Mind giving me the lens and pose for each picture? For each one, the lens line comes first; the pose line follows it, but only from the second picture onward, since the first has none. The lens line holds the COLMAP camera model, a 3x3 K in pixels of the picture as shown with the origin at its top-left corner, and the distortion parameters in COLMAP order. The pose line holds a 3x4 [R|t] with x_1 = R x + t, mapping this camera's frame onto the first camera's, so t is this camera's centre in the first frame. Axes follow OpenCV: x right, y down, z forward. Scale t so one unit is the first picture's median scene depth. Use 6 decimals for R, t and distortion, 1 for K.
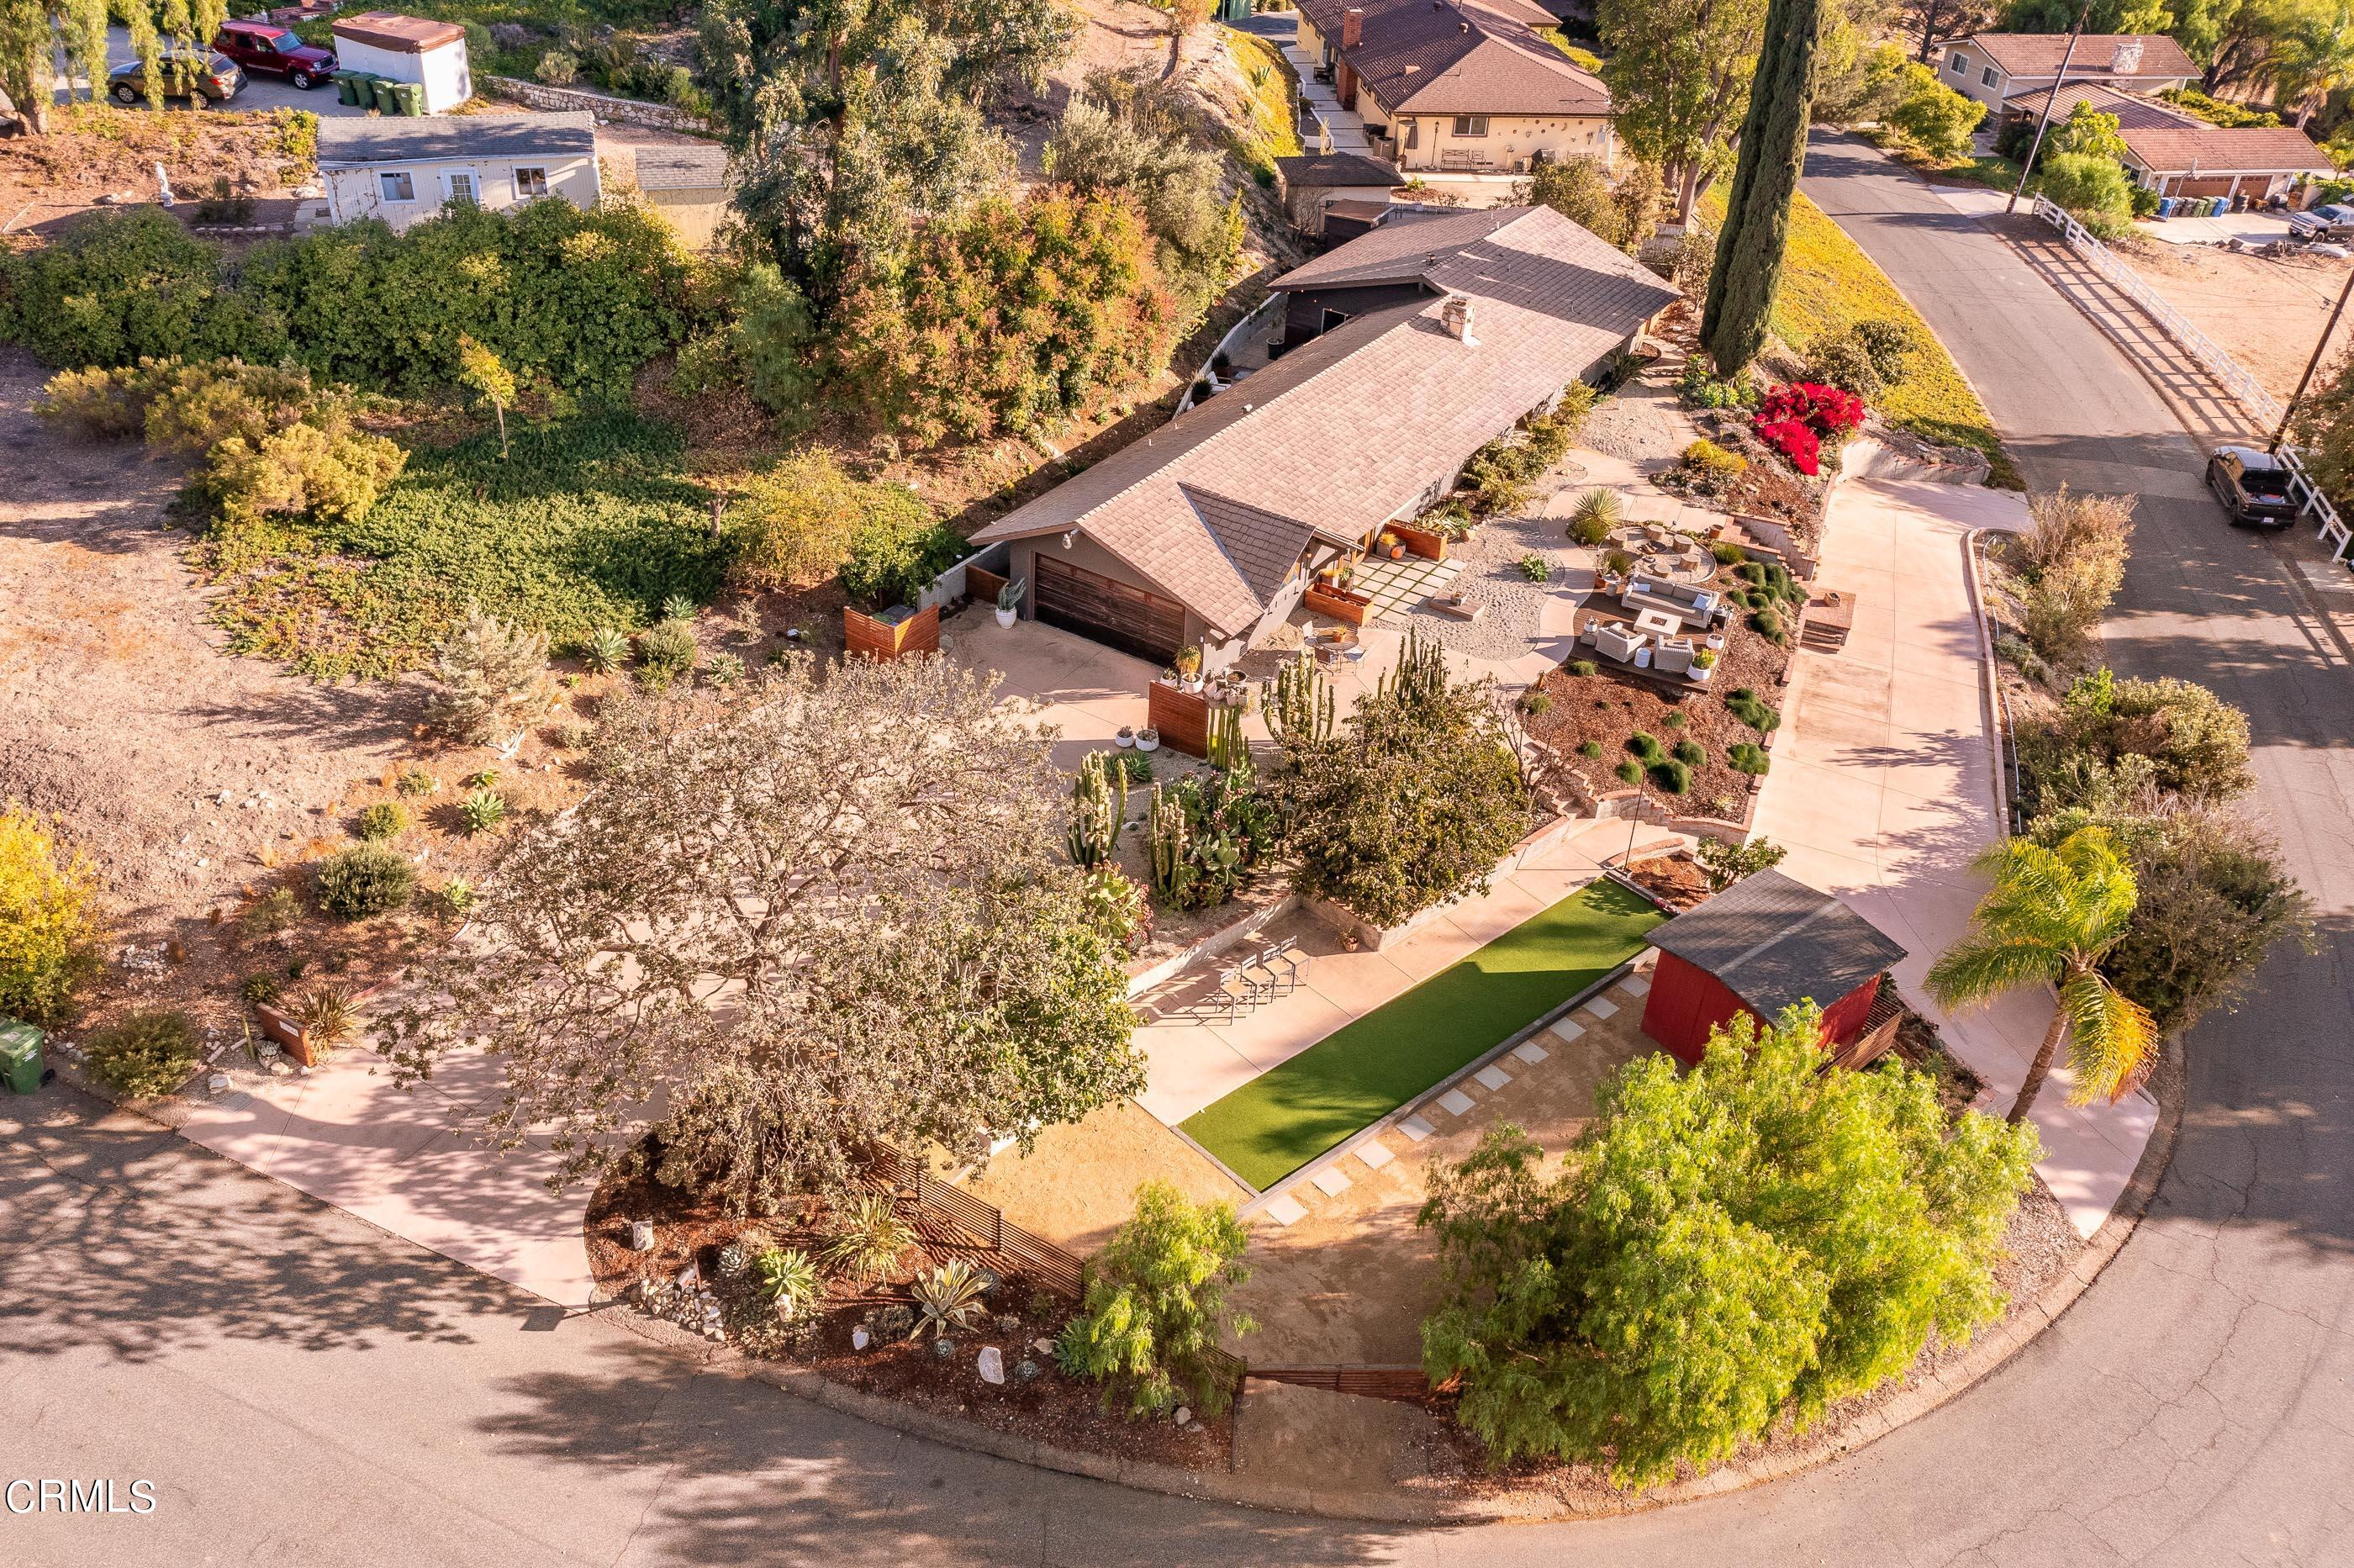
lens RADIAL K [[2078.9, 0, 1181.3], [0, 2078.9, 851.6], [0, 0, 1]] dist [-0.031332, 0.061352]
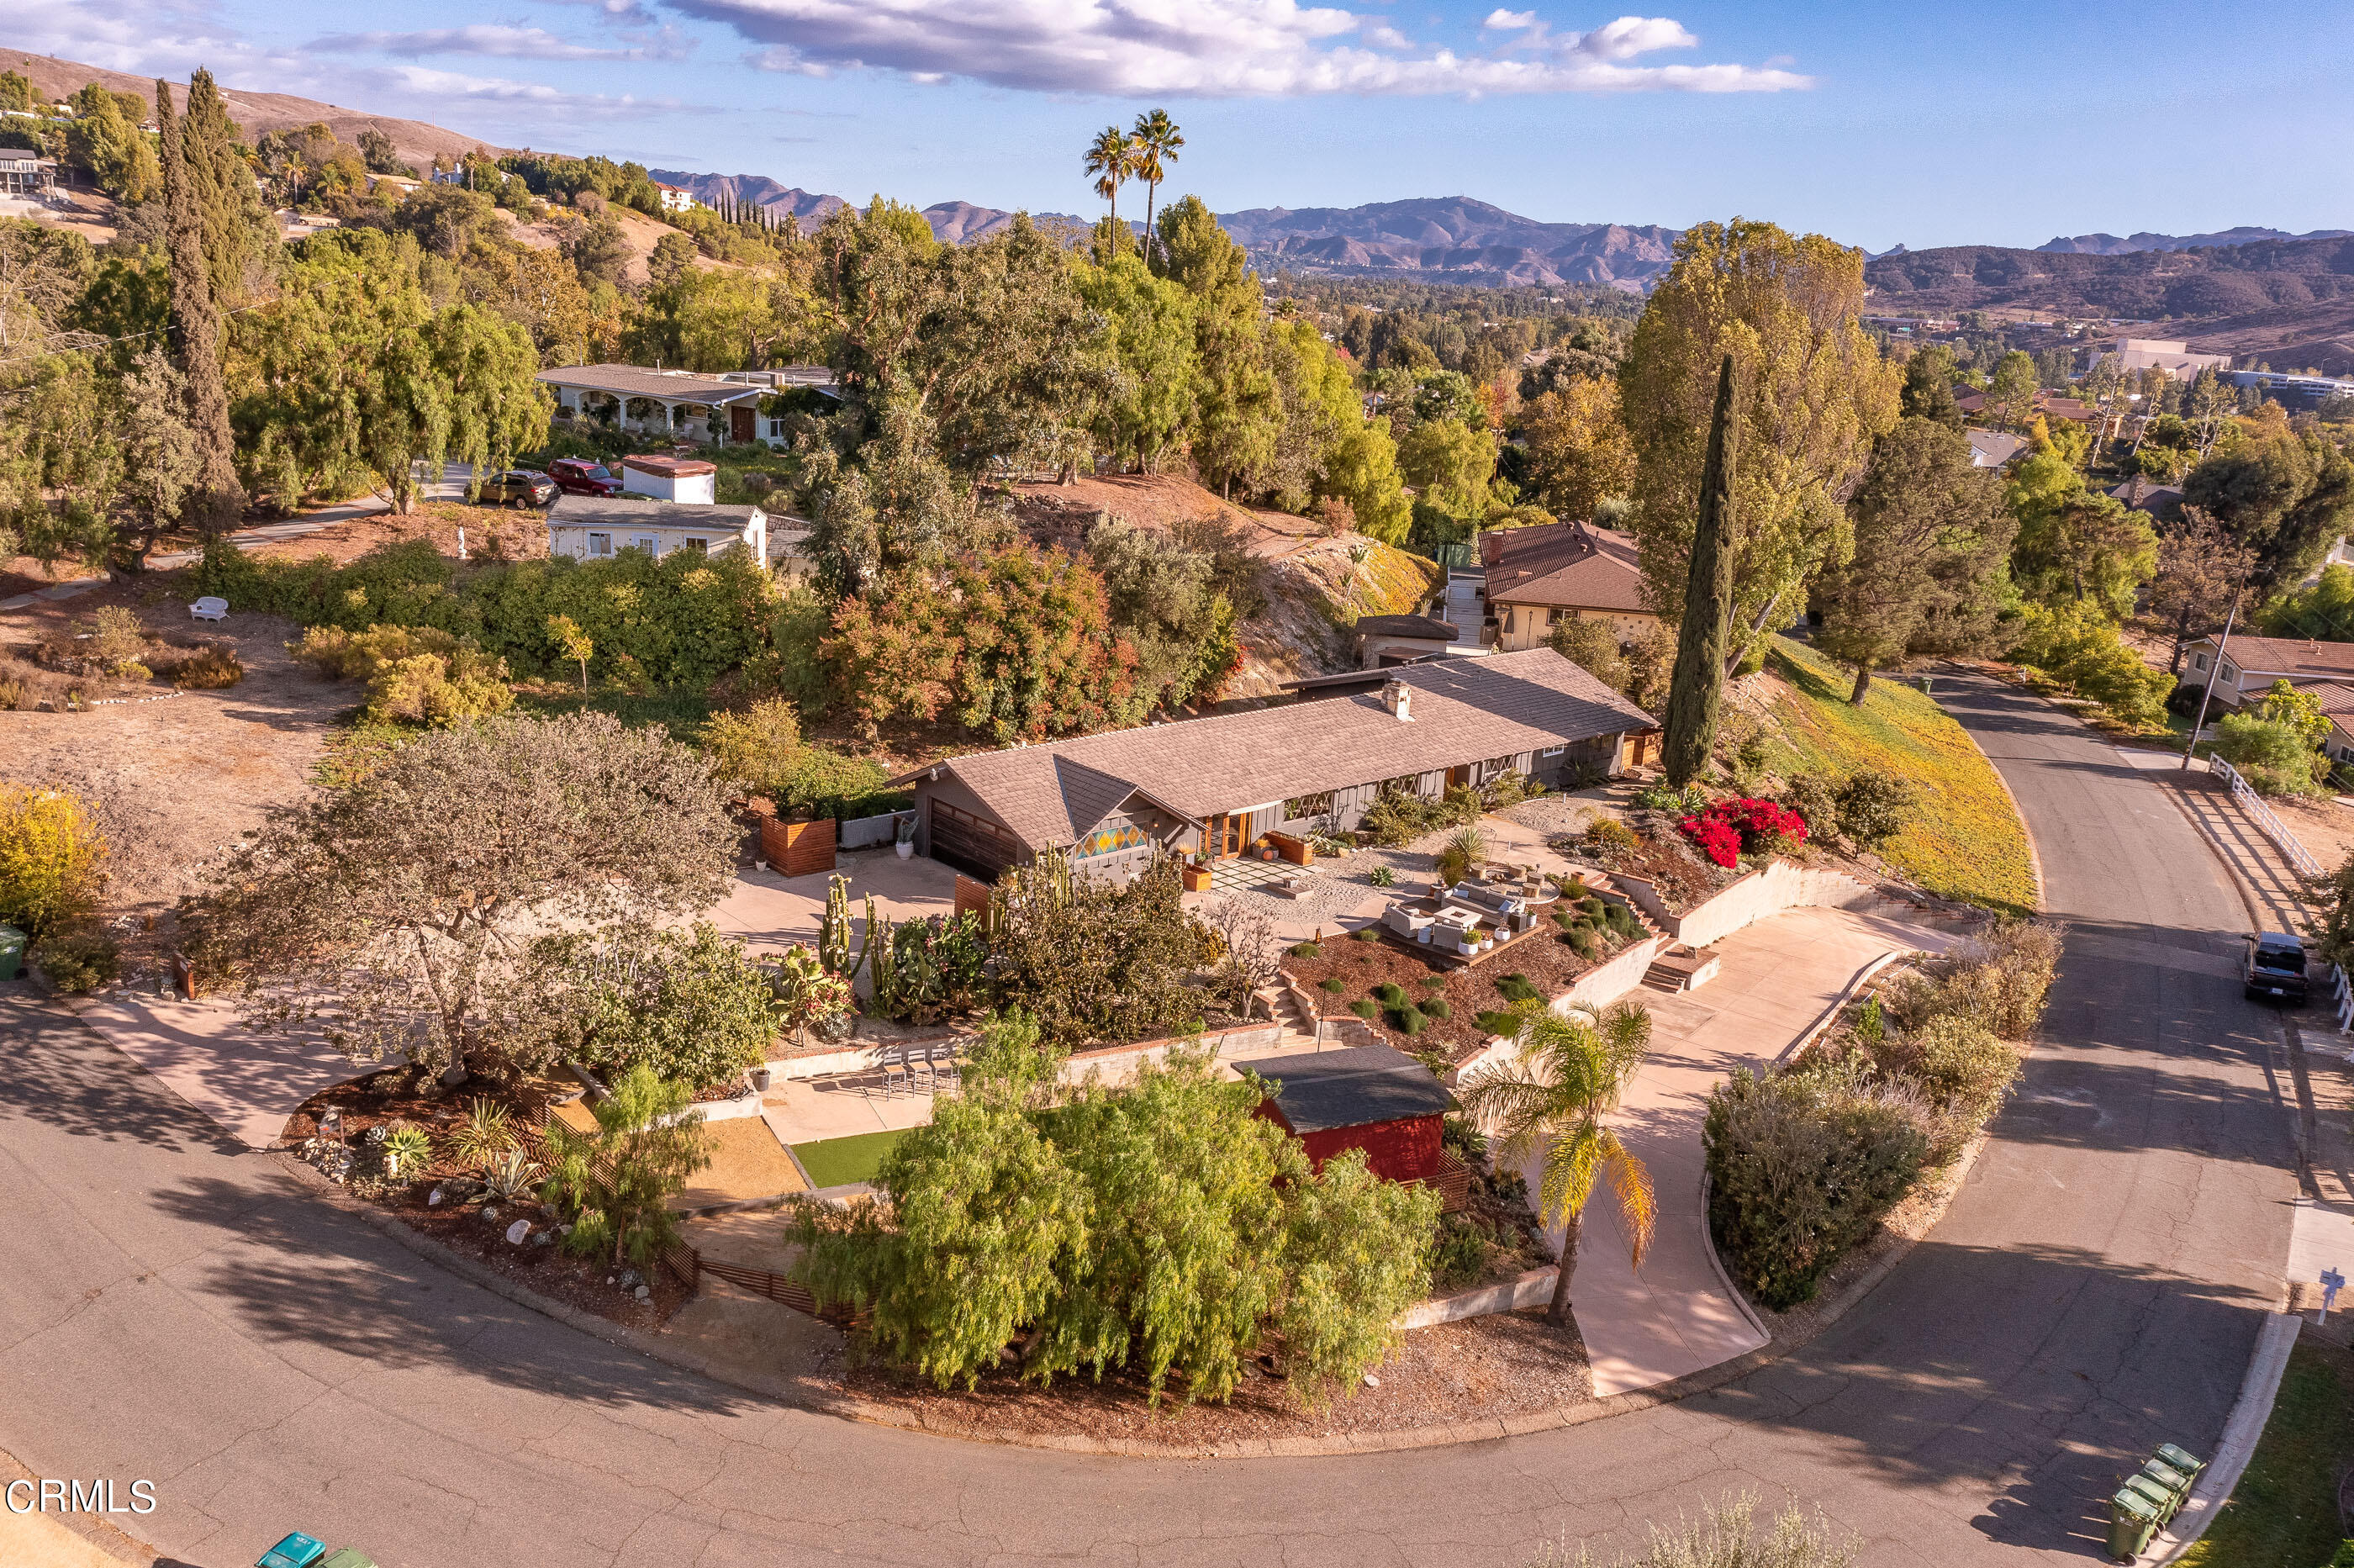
lens RADIAL K [[2078.9, 0, 1181.3], [0, 2078.9, 851.6], [0, 0, 1]] dist [-0.031332, 0.061352]
pose [[0.956061, 0.080579, -0.281878, 0.397201], [-0.167007, 0.939920, -0.297758, 0.214987], [0.240950, 0.331750, 0.912077, -0.074283]]
